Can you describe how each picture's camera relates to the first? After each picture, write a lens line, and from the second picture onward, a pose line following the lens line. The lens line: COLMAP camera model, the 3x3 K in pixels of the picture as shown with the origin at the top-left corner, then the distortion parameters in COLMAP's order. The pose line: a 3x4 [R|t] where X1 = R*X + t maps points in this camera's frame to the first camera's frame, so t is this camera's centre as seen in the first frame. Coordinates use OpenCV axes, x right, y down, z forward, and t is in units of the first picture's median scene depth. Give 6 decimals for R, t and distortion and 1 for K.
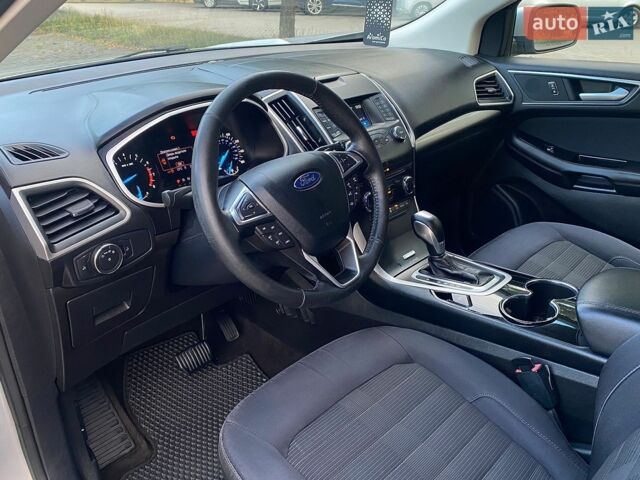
lens RADIAL K [[556.5, 0, 320.0], [0, 556.5, 240.0], [0, 0, 1]] dist [0.080480, -0.167535]
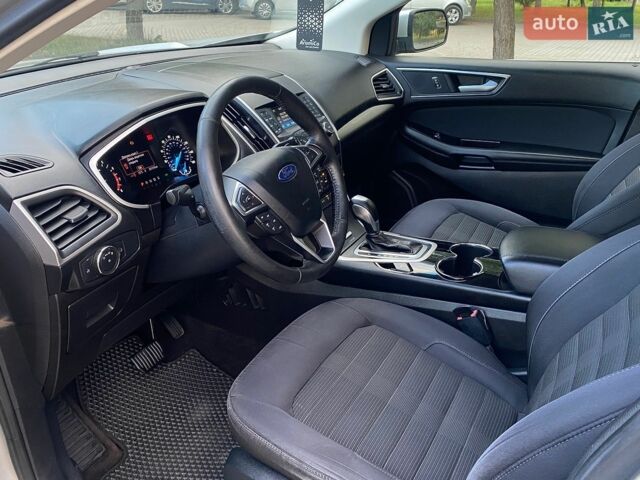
lens RADIAL K [[556.5, 0, 320.0], [0, 556.5, 240.0], [0, 0, 1]] dist [0.080480, -0.167535]
pose [[0.966267, -0.099403, 0.237588, -0.184461], [0.098213, 0.995022, 0.016873, 0.013269], [-0.238082, 0.007030, 0.971220, -0.090520]]
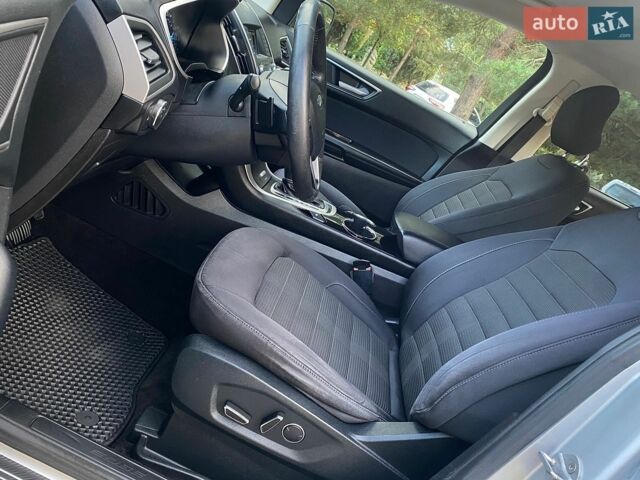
lens RADIAL K [[556.5, 0, 320.0], [0, 556.5, 240.0], [0, 0, 1]] dist [0.080480, -0.167535]
pose [[0.703308, 0.140744, 0.696813, -0.652031], [-0.215945, 0.976184, 0.020786, 0.131349], [-0.677293, -0.165092, 0.716951, 0.037157]]
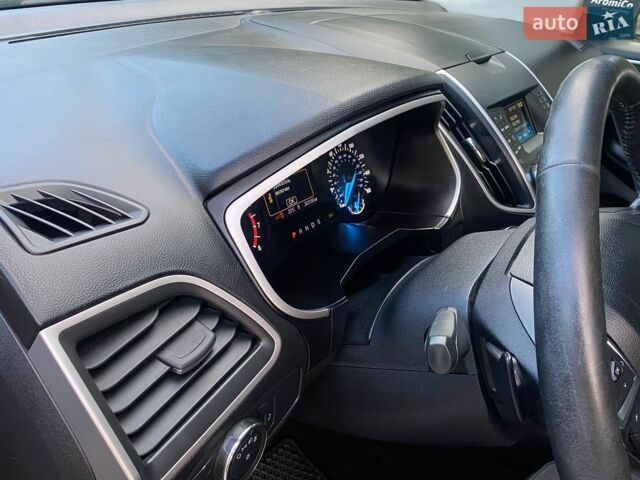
lens RADIAL K [[560.8, 0, 323.6], [0, 560.8, 246.5], [0, 0, 1]] dist [0.151442, -0.357205]
pose [[0.985806, 0.024315, 0.166119, -0.304574], [-0.036308, 0.996918, 0.069543, -0.128111], [-0.163916, -0.074587, 0.983651, 0.429248]]
